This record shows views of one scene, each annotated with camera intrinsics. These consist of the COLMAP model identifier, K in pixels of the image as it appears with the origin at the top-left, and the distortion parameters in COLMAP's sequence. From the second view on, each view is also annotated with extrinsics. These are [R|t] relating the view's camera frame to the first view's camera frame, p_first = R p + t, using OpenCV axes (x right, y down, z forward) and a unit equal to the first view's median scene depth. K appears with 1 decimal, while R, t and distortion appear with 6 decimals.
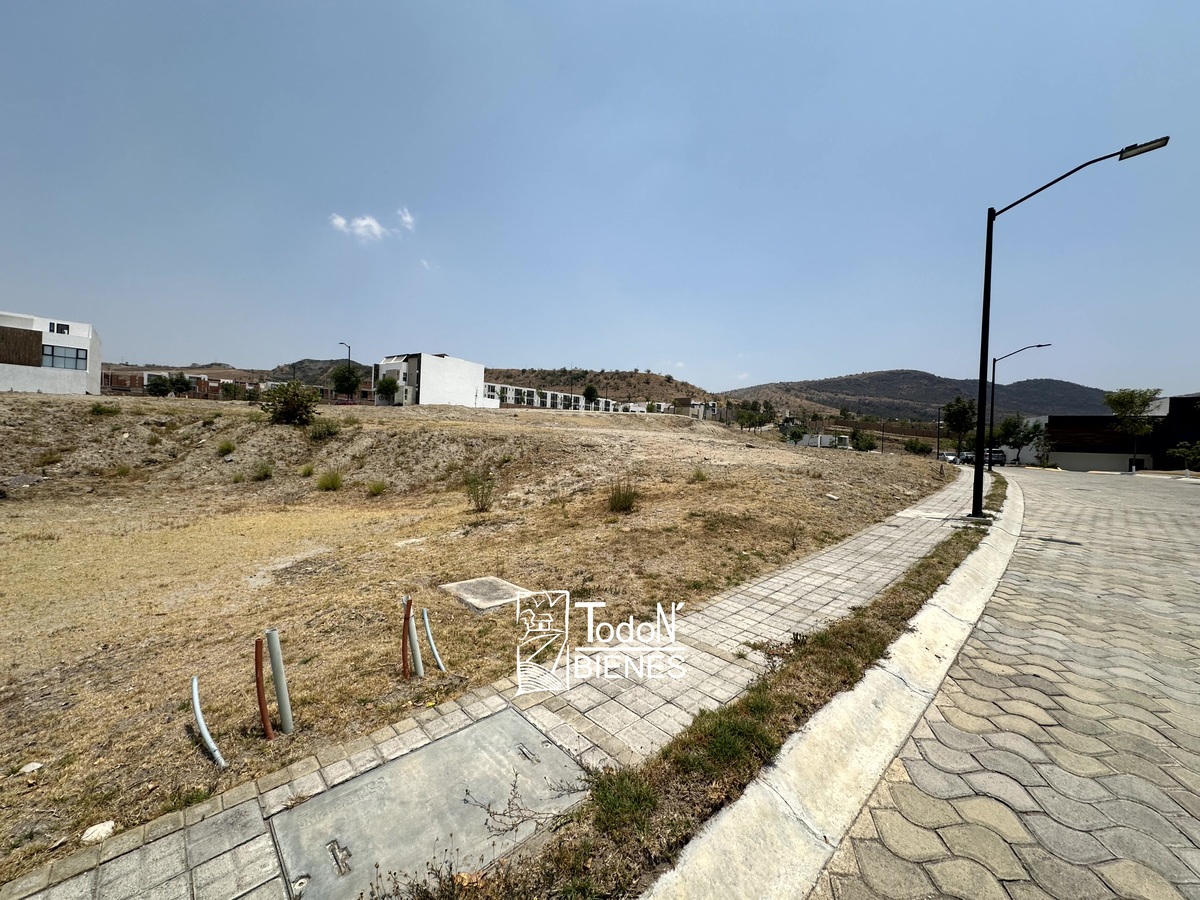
lens RADIAL K [[472.2, 0, 604.2], [0, 472.2, 467.0], [0, 0, 1]] dist [0.000772, 0.000013]
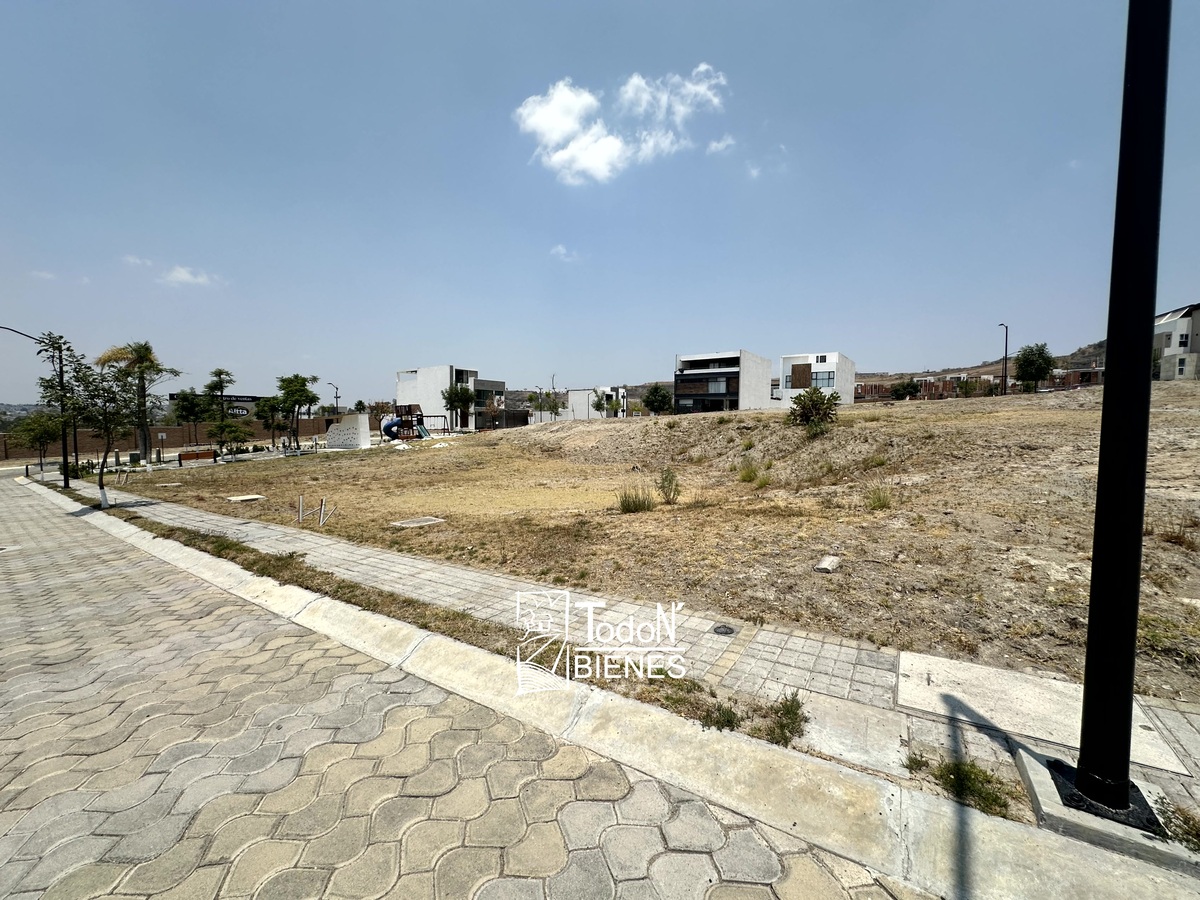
lens RADIAL K [[472.2, 0, 604.2], [0, 472.2, 467.0], [0, 0, 1]] dist [0.000772, 0.000013]
pose [[0.196393, 0.054409, -0.979015, 0.086918], [-0.045651, 0.997884, 0.046299, -0.004364], [0.979462, 0.035600, 0.198461, 0.065357]]
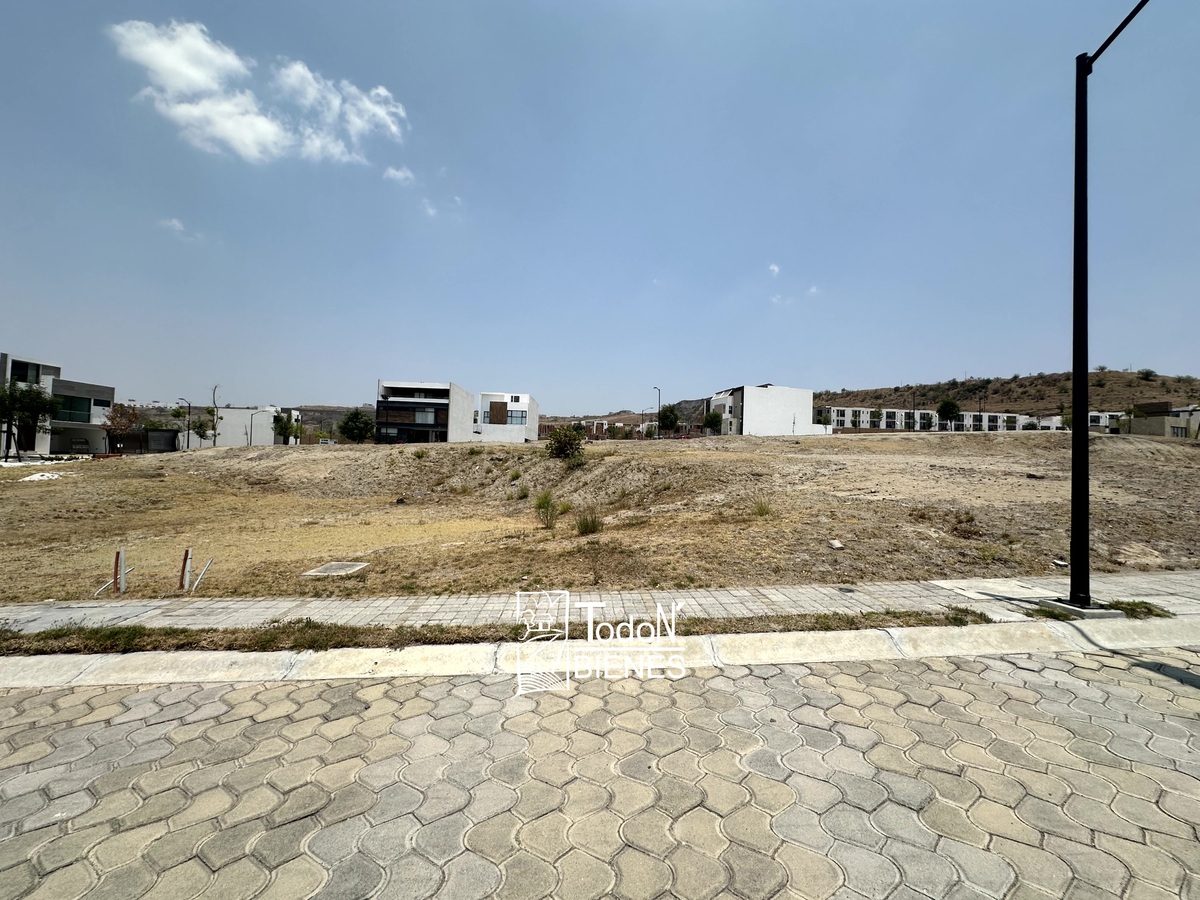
lens RADIAL K [[477.0, 0, 596.9], [0, 477.0, 464.2], [0, 0, 1]] dist [0.001144, -0.002251]
pose [[0.743937, -0.011824, -0.668145, 0.066839], [-0.033920, 0.997886, -0.055427, -0.000637], [0.667388, 0.063897, 0.741964, 0.019328]]
